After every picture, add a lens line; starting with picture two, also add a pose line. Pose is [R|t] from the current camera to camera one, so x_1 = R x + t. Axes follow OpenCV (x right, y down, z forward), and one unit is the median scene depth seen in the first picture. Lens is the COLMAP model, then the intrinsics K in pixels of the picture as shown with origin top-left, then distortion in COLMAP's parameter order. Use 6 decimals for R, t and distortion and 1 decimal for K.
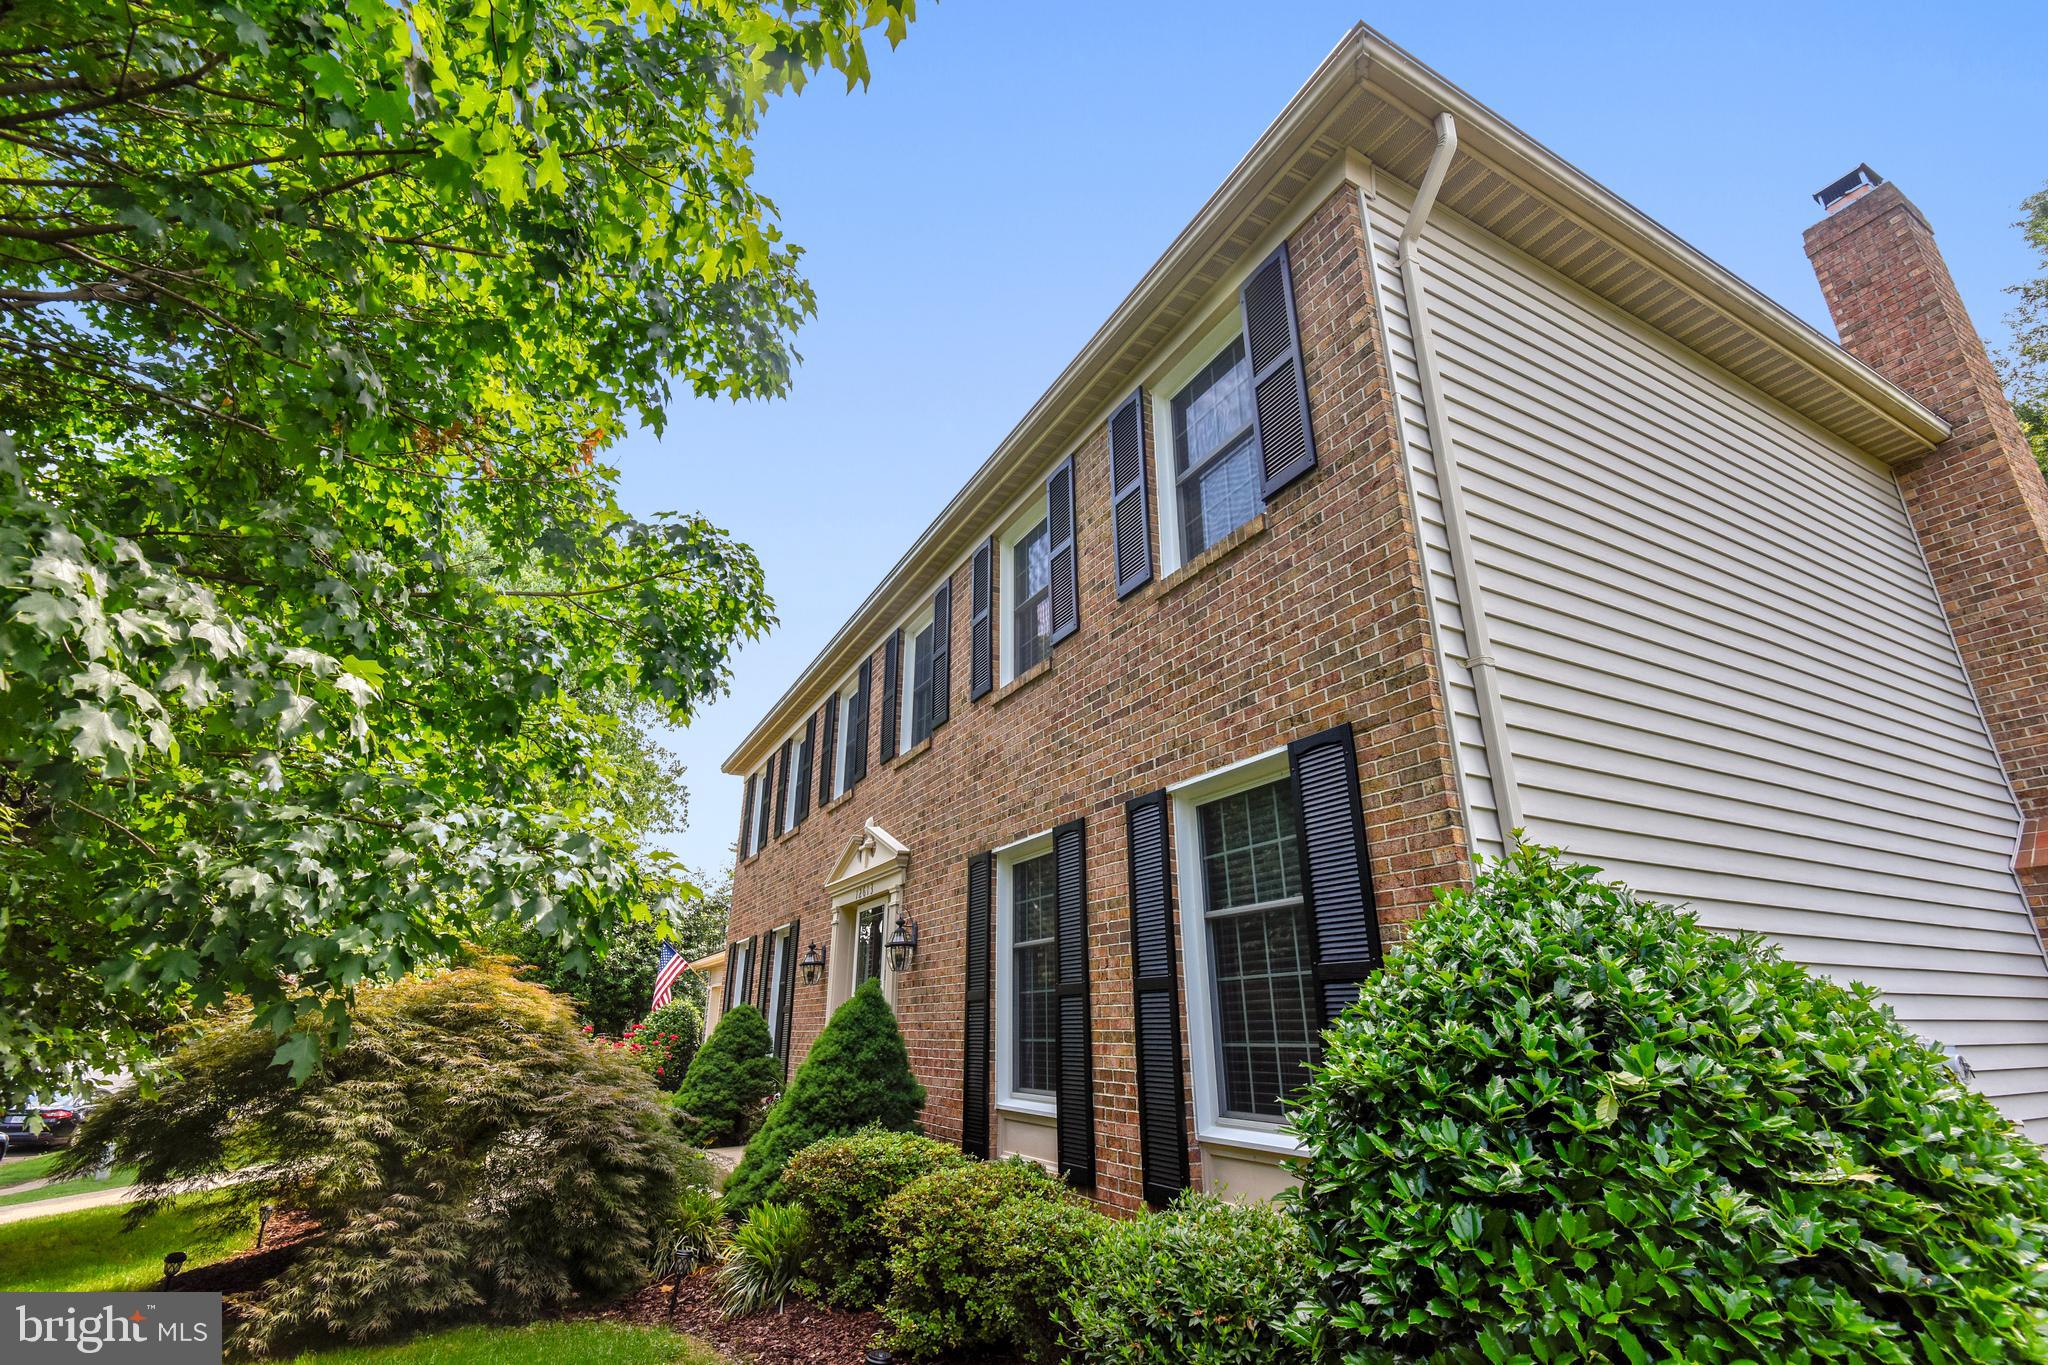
lens RADIAL K [[924.0, 0, 1024.0], [0, 924.0, 682.5], [0, 0, 1]] dist [0.038893, -0.029301]
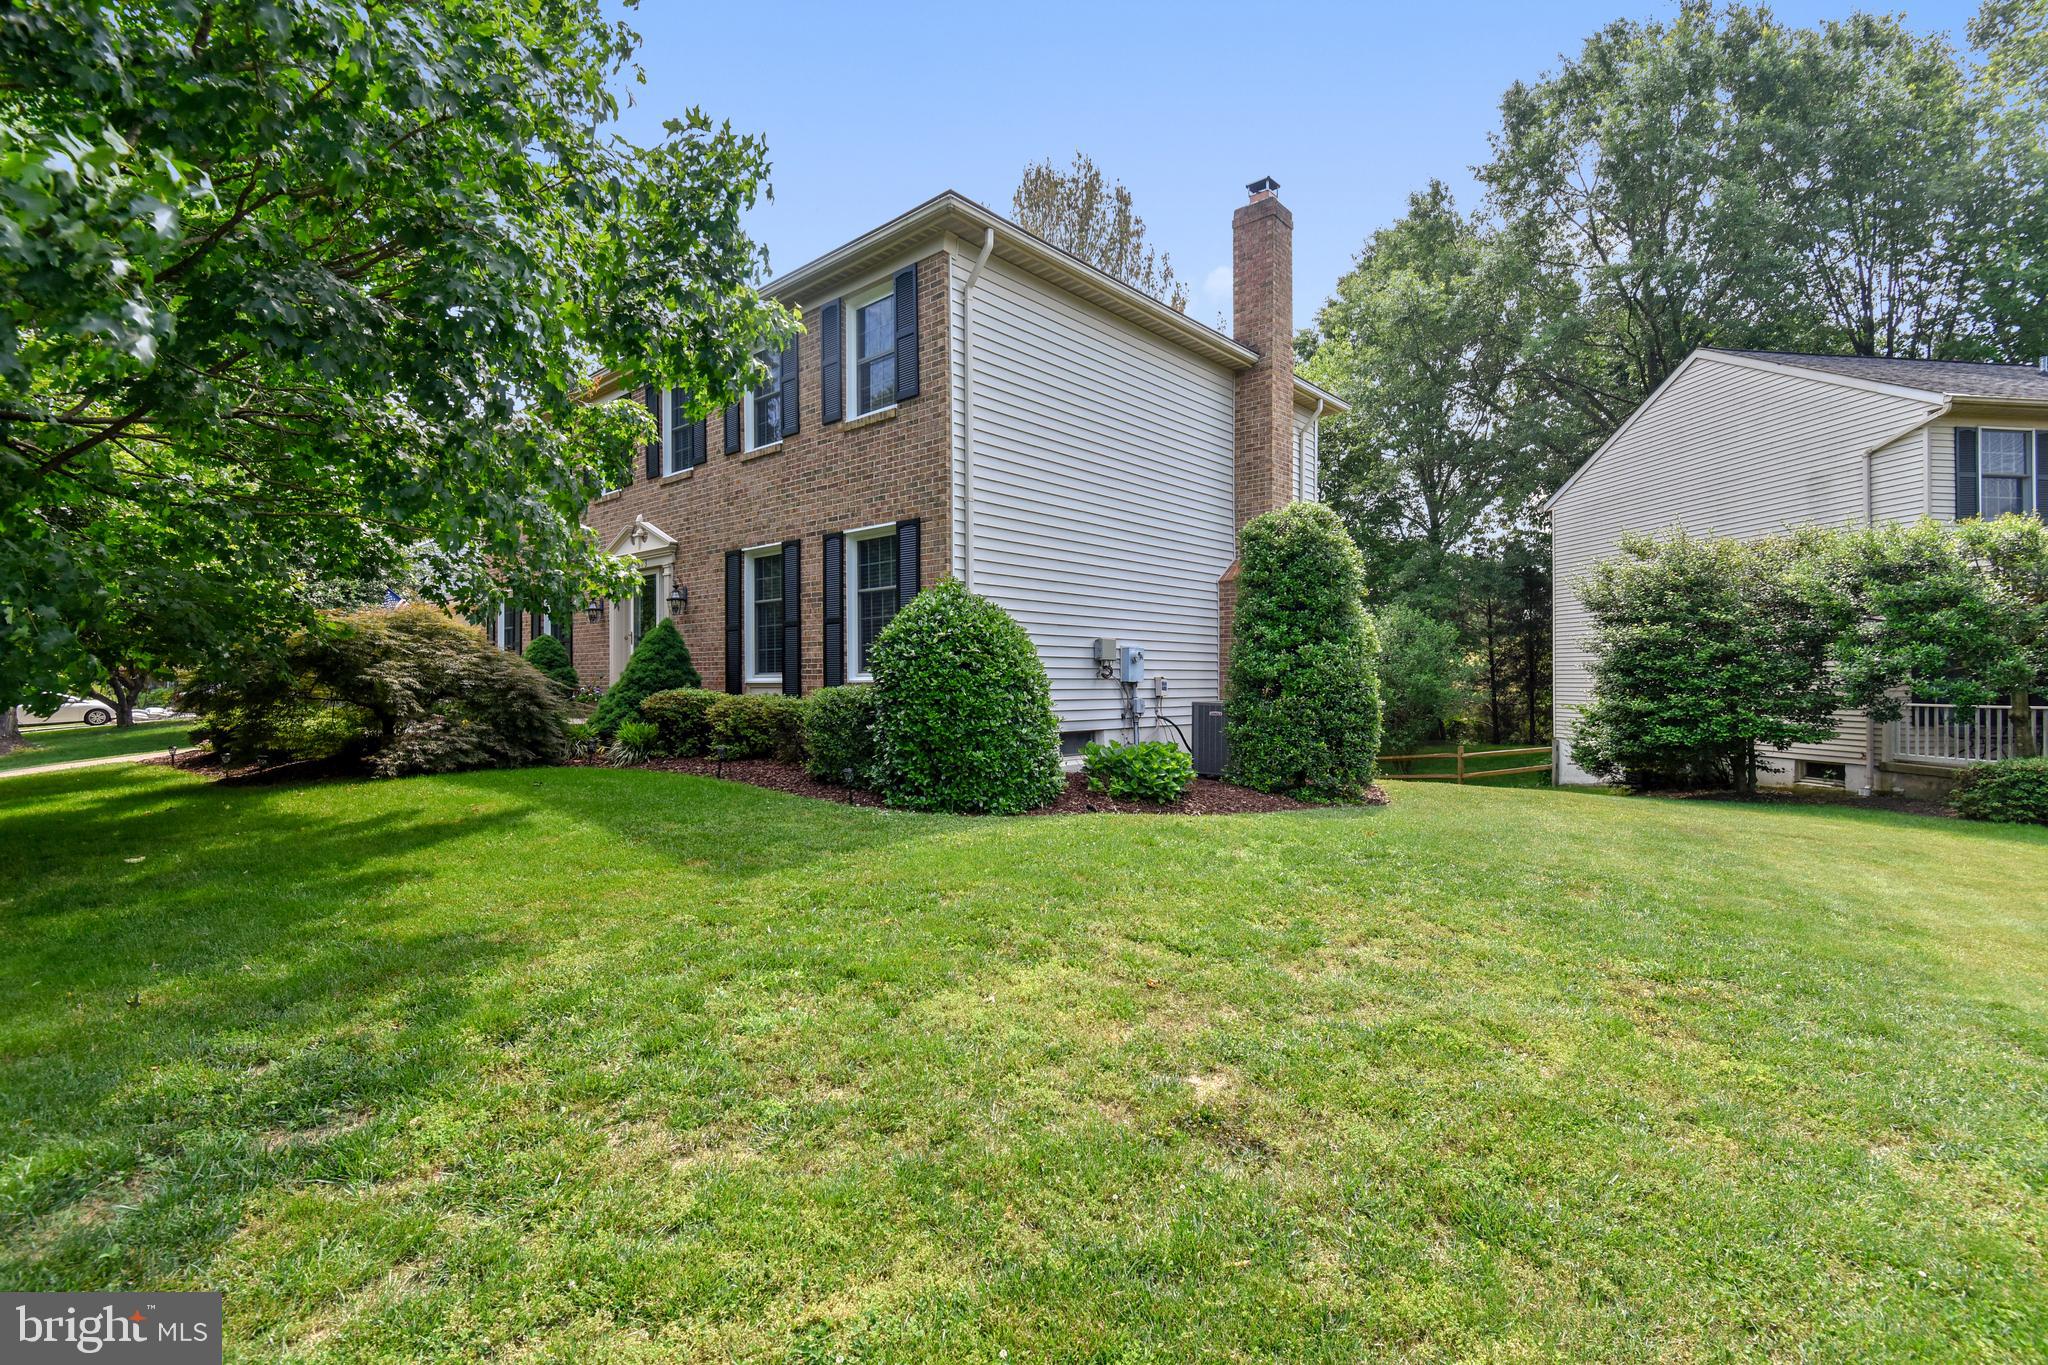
lens RADIAL K [[924.0, 0, 1024.0], [0, 924.0, 682.5], [0, 0, 1]] dist [0.038893, -0.029301]
pose [[0.942223, -0.000816, 0.334985, -0.152717], [-0.116259, 0.937045, 0.329287, -0.283664], [-0.314165, -0.349207, 0.882811, -1.026877]]
